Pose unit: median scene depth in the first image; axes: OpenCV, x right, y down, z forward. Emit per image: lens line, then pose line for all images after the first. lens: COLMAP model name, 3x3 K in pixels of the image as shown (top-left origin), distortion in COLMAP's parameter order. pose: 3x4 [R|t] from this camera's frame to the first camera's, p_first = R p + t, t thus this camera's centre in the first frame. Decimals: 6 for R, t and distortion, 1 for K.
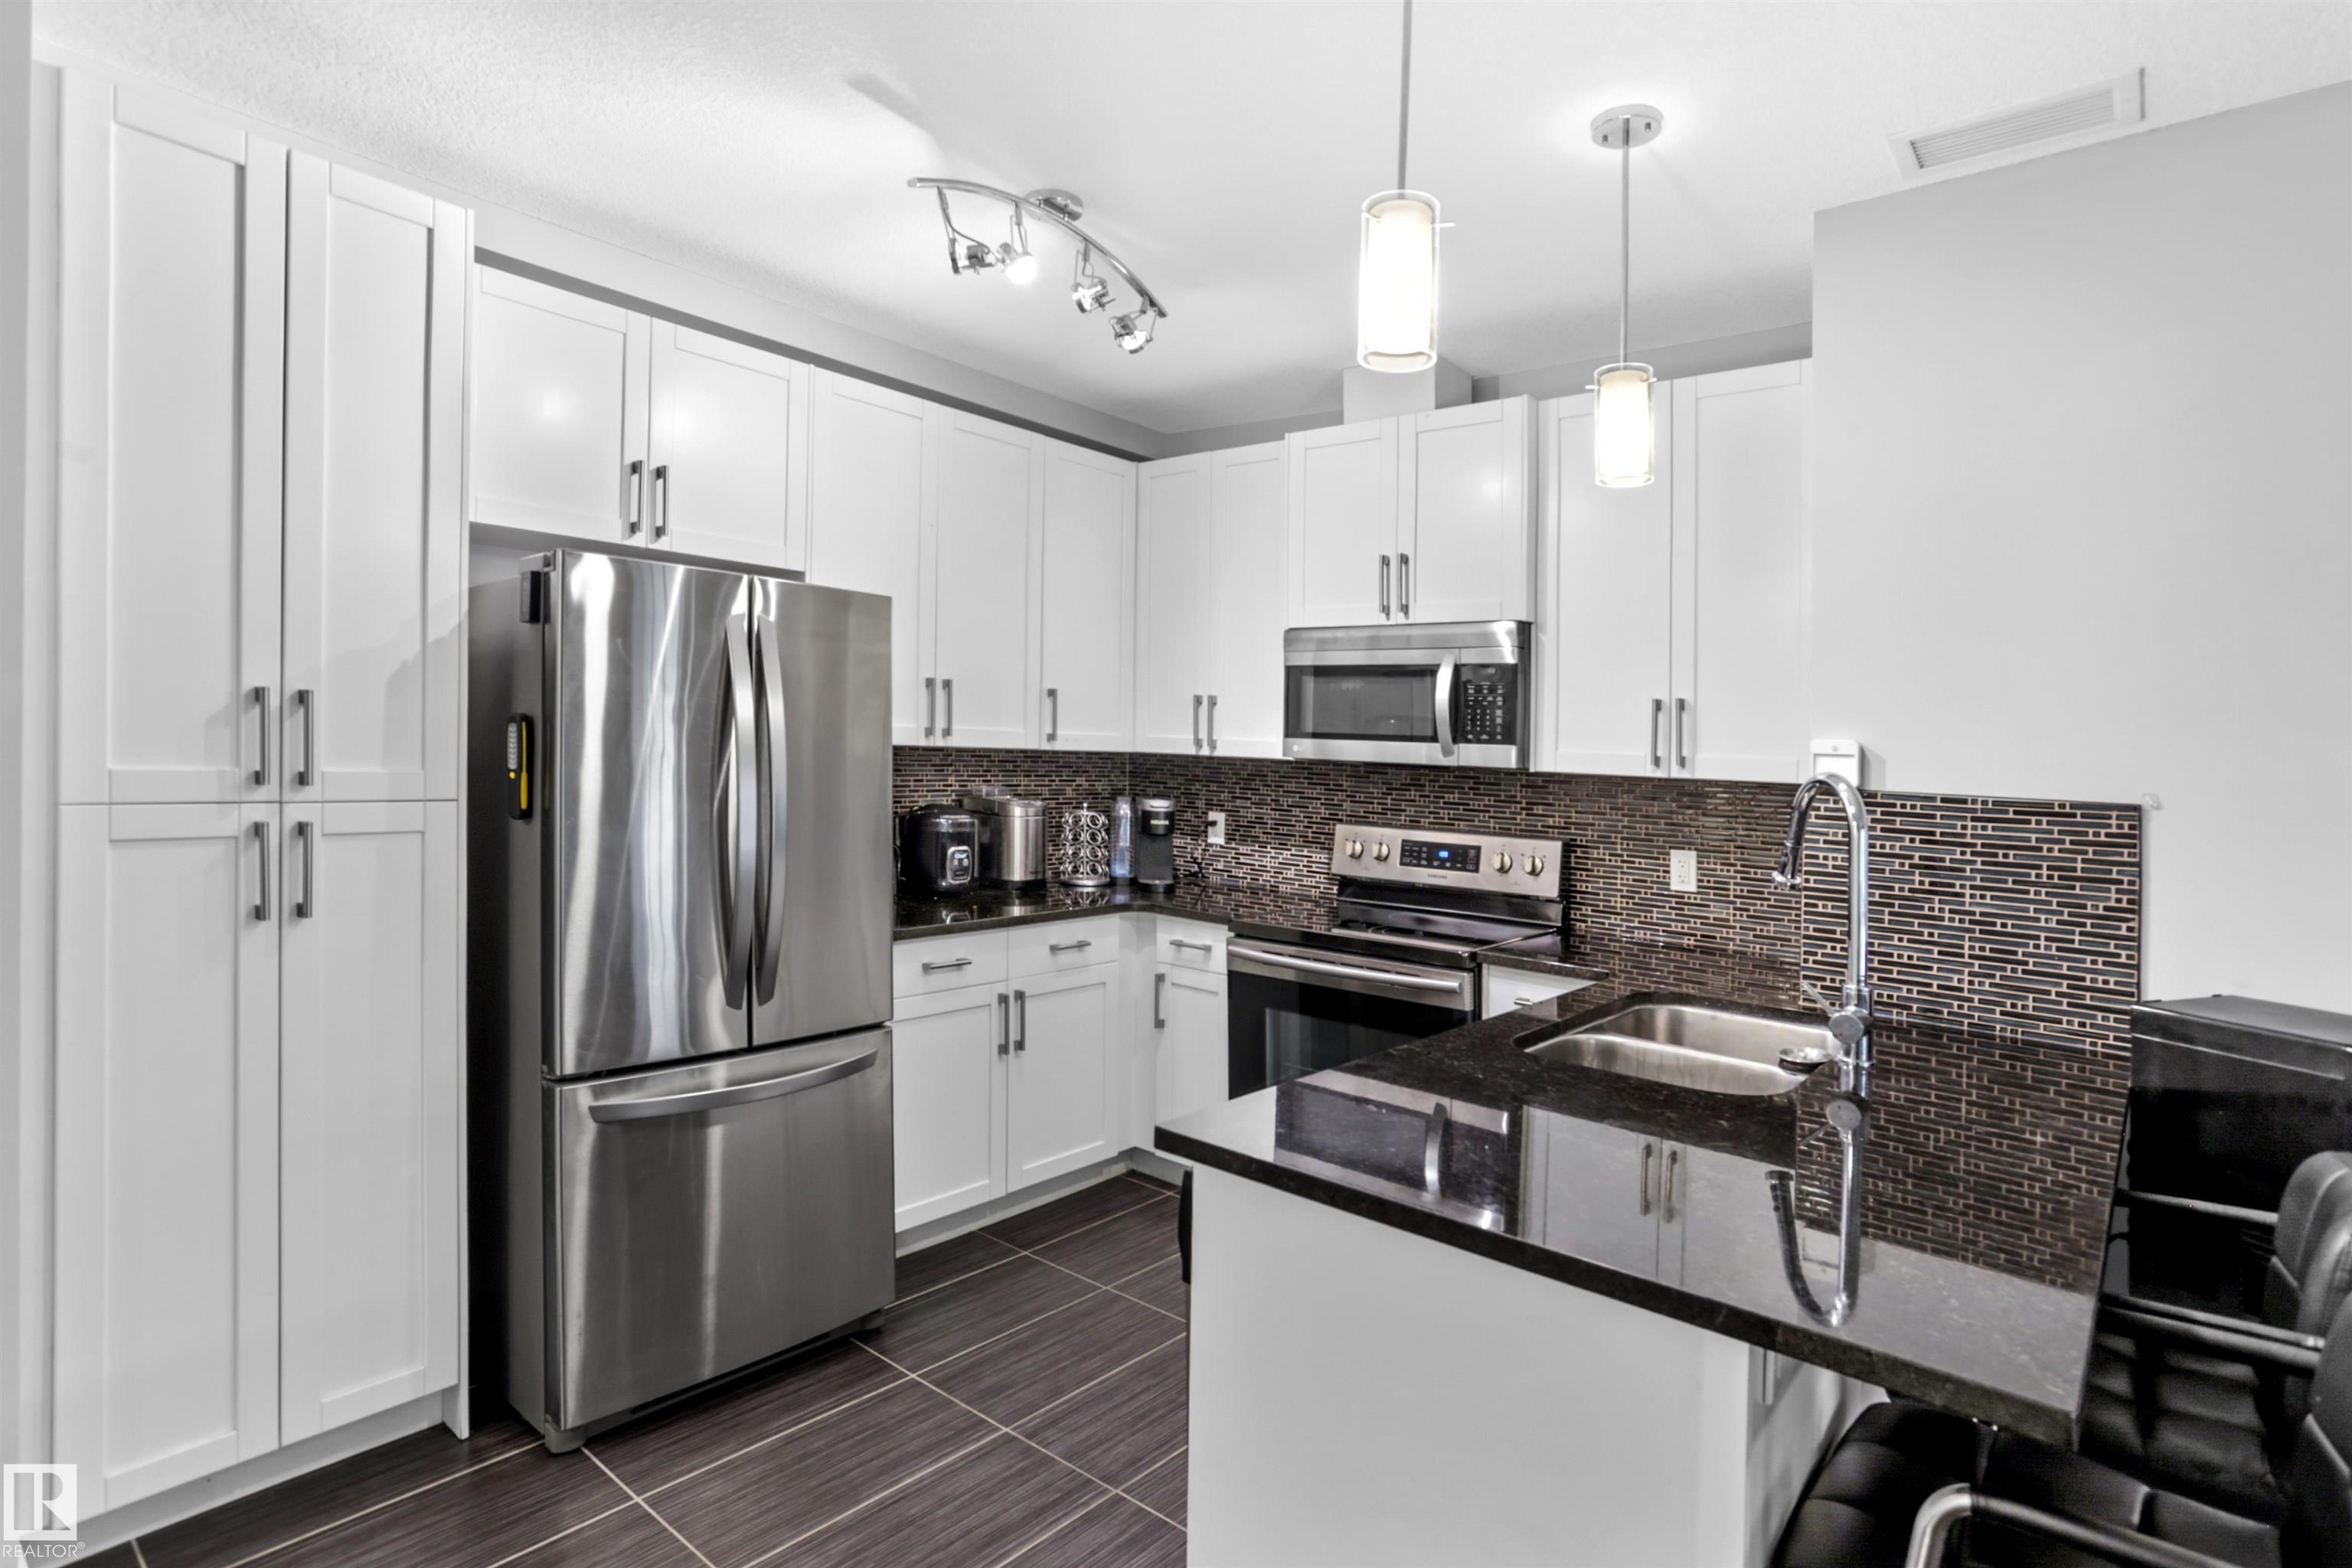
lens RADIAL K [[1197.5, 0, 1154.7], [0, 1197.5, 748.3], [0, 0, 1]] dist [-0.021873, 0.017436]
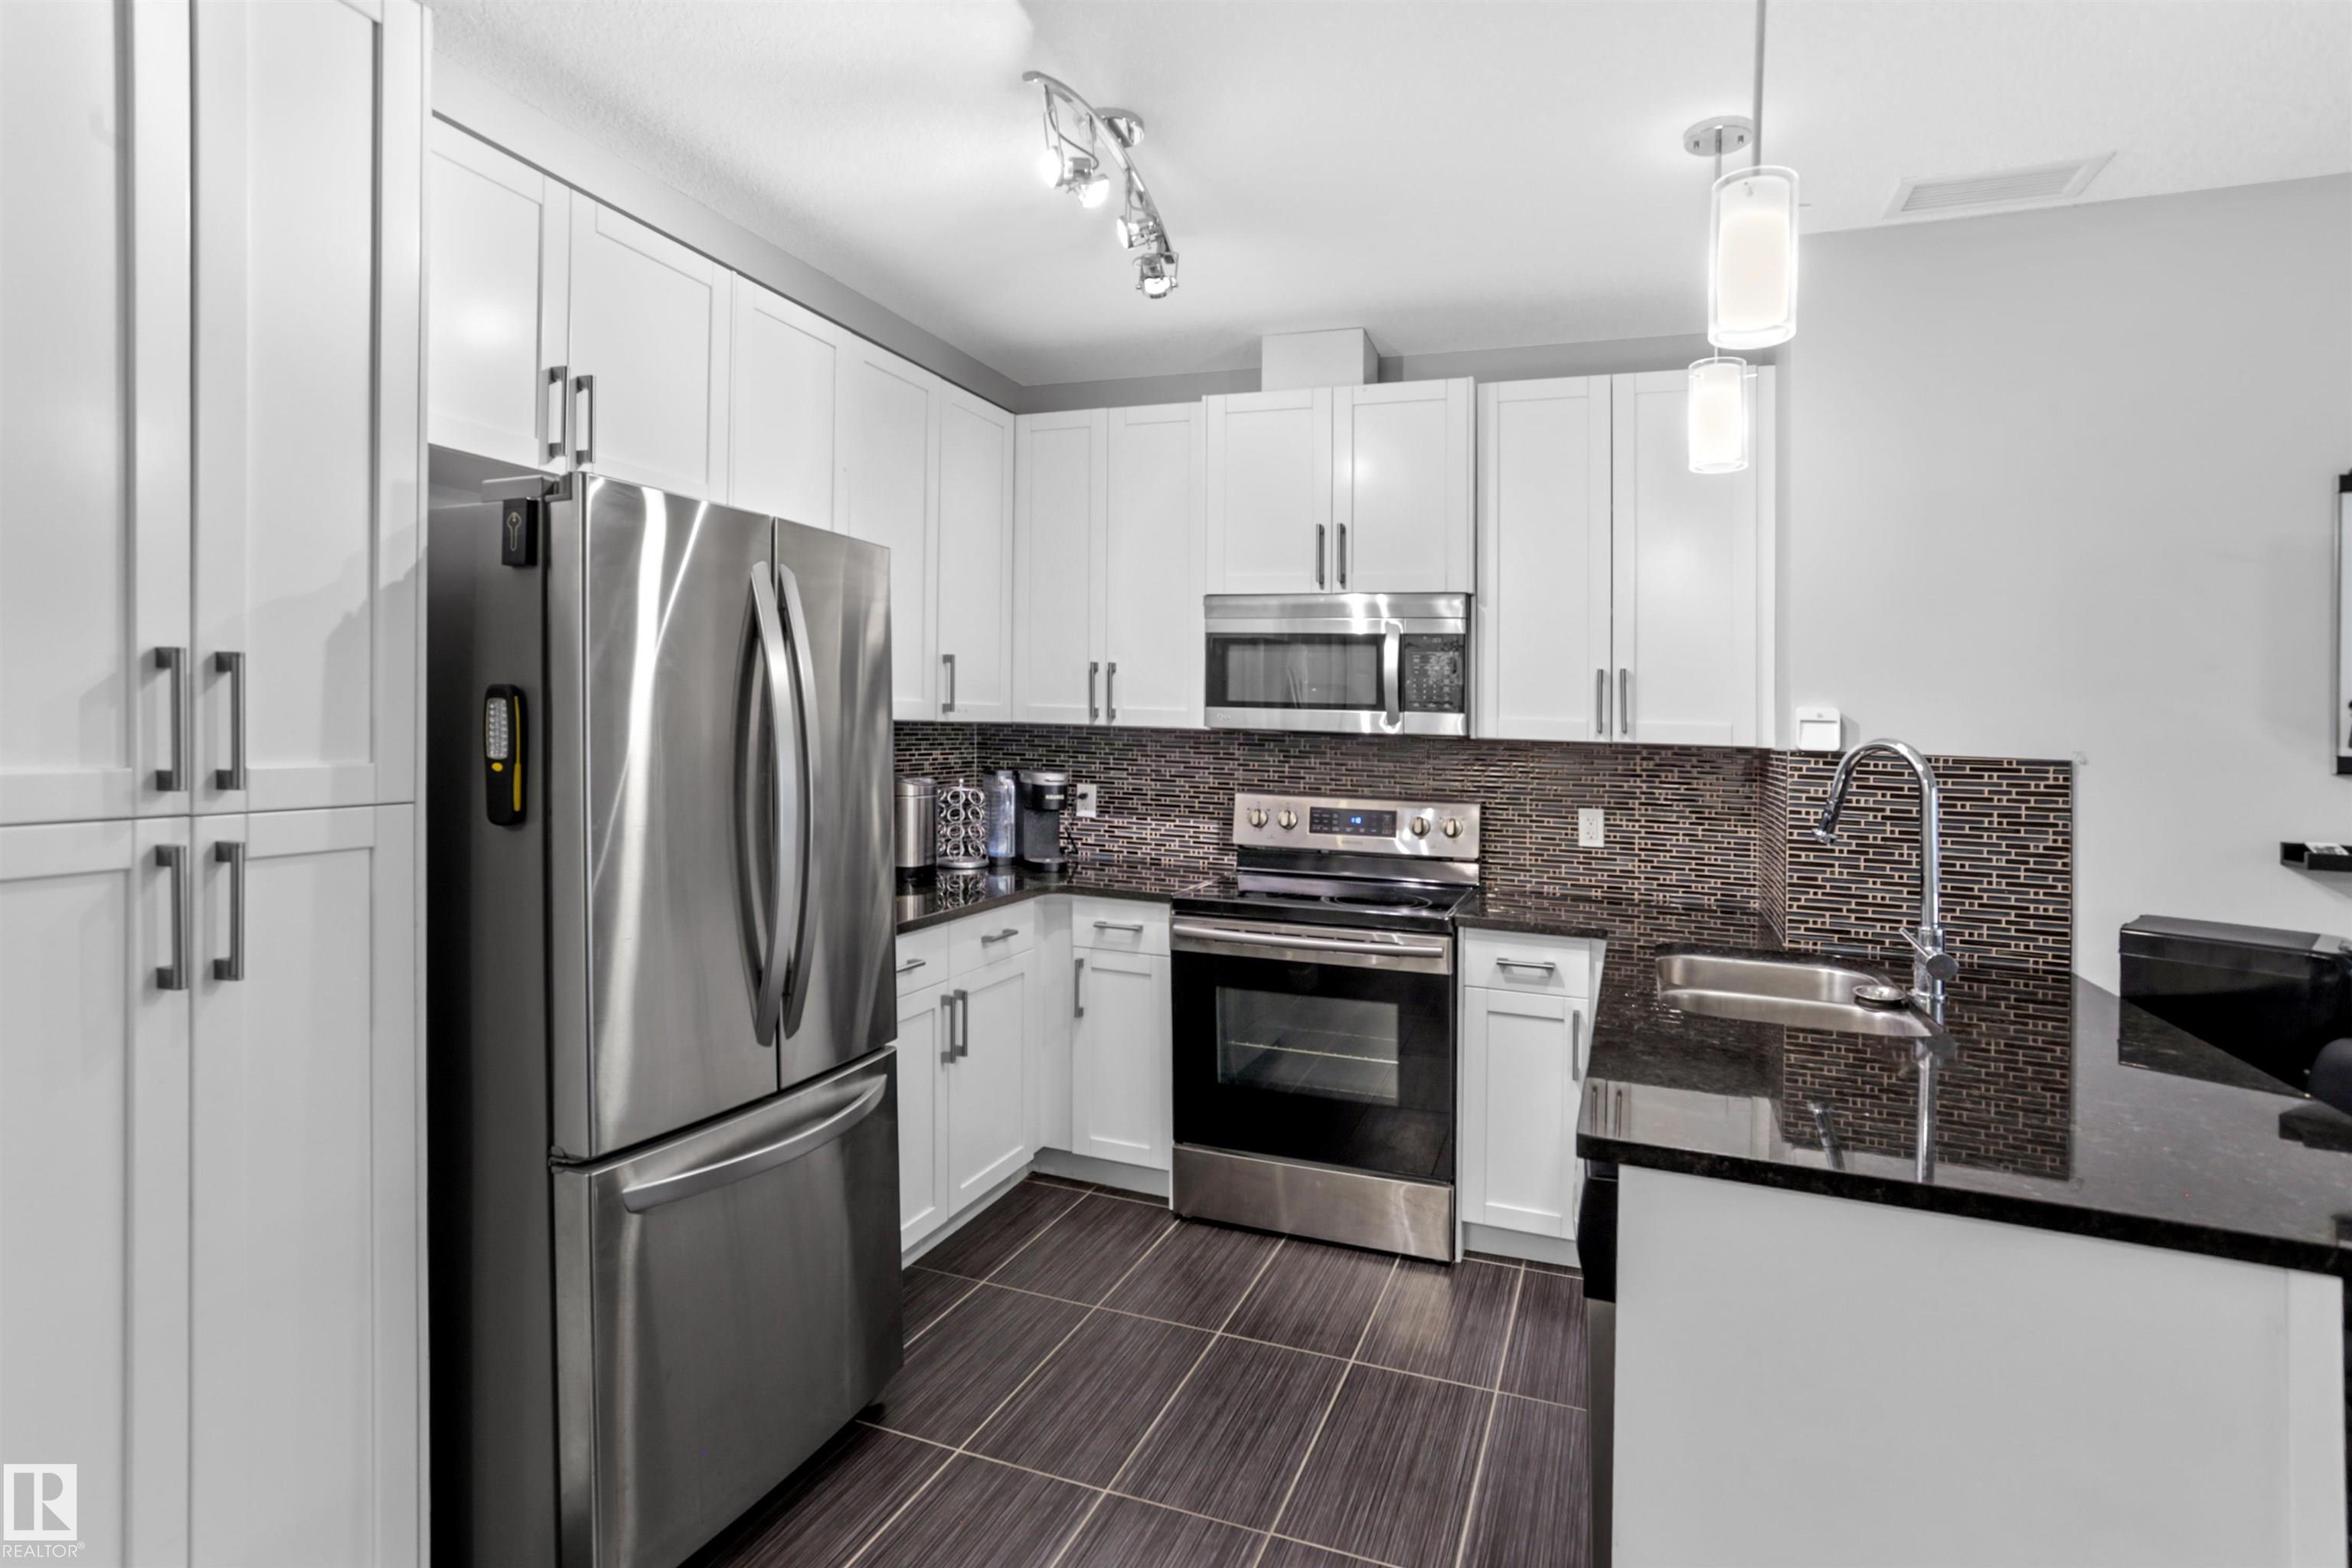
lens RADIAL K [[1197.5, 0, 1157.4], [0, 1197.5, 696.0], [0, 0, 1]] dist [-0.021873, 0.017436]
pose [[0.944775, -0.003931, 0.327695, -0.355320], [0.008120, 0.999902, -0.011417, -0.009493], [-0.327618, 0.013447, 0.944715, 0.133905]]
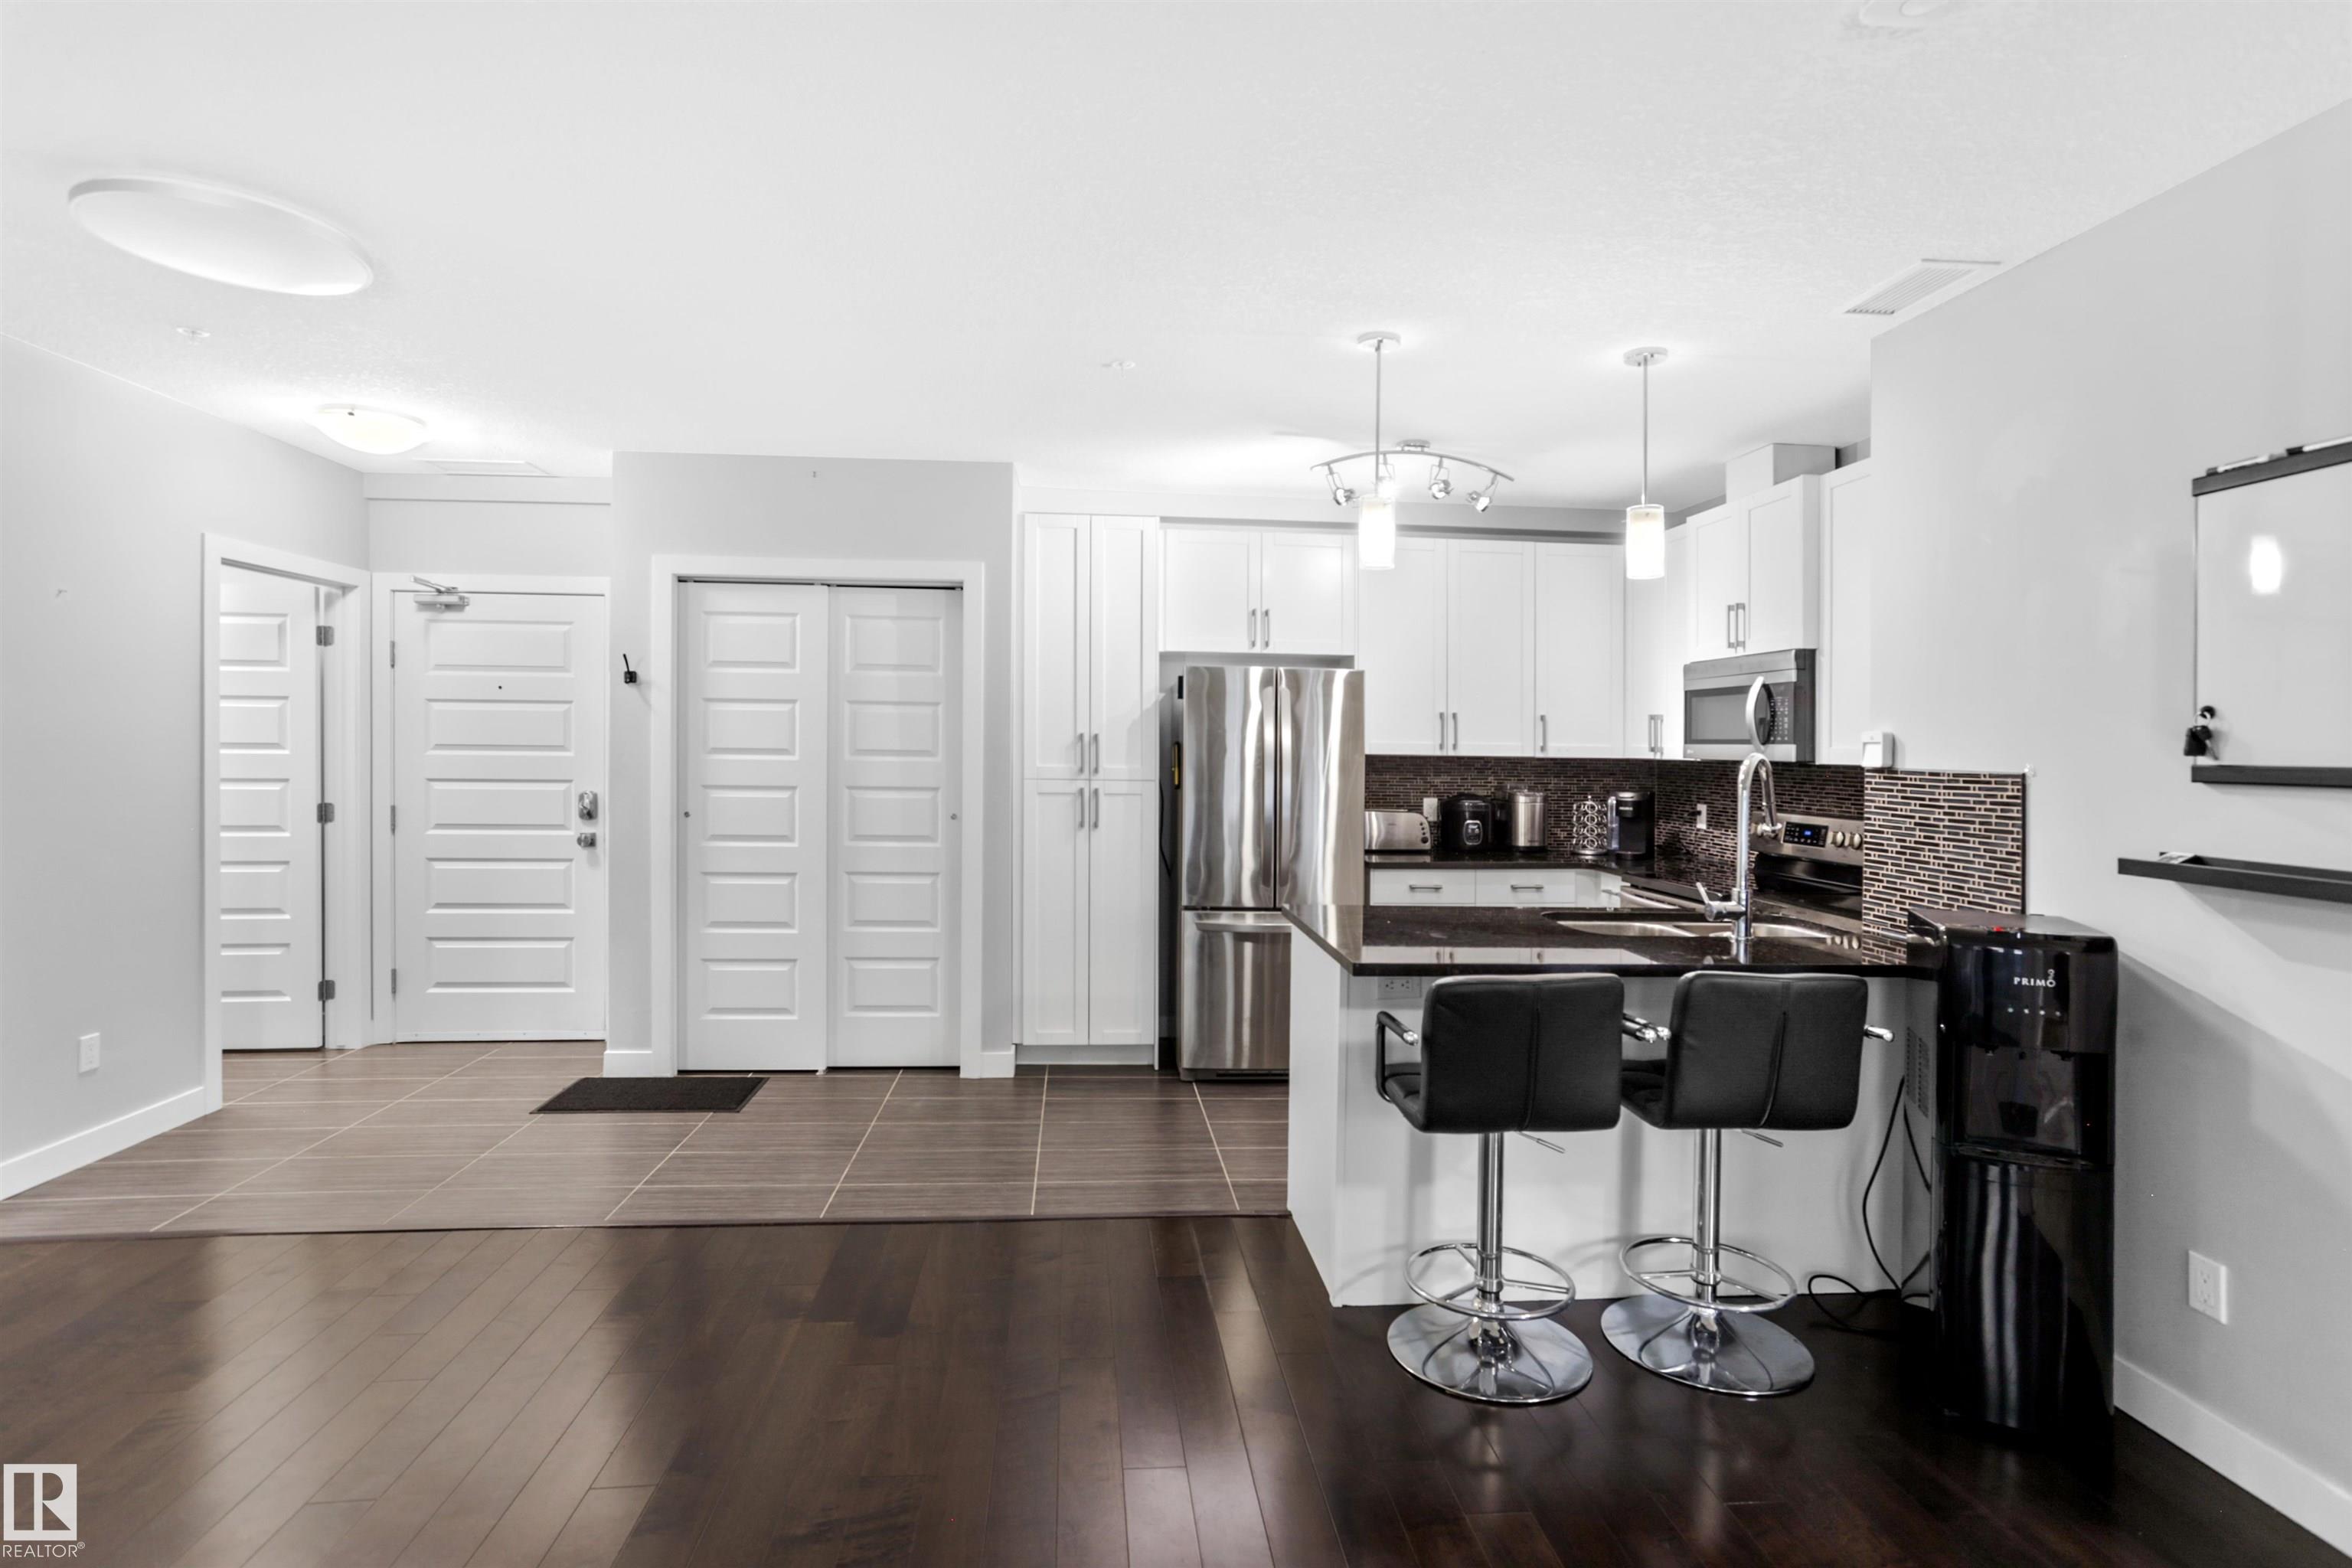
lens RADIAL K [[1197.5, 0, 1209.8], [0, 1197.5, 721.5], [0, 0, 1]] dist [-0.021873, 0.017436]
pose [[0.716108, -0.040729, -0.696800, 0.952545], [0.007934, 0.998707, -0.050222, 0.041948], [0.697945, 0.030436, 0.715505, -0.482825]]
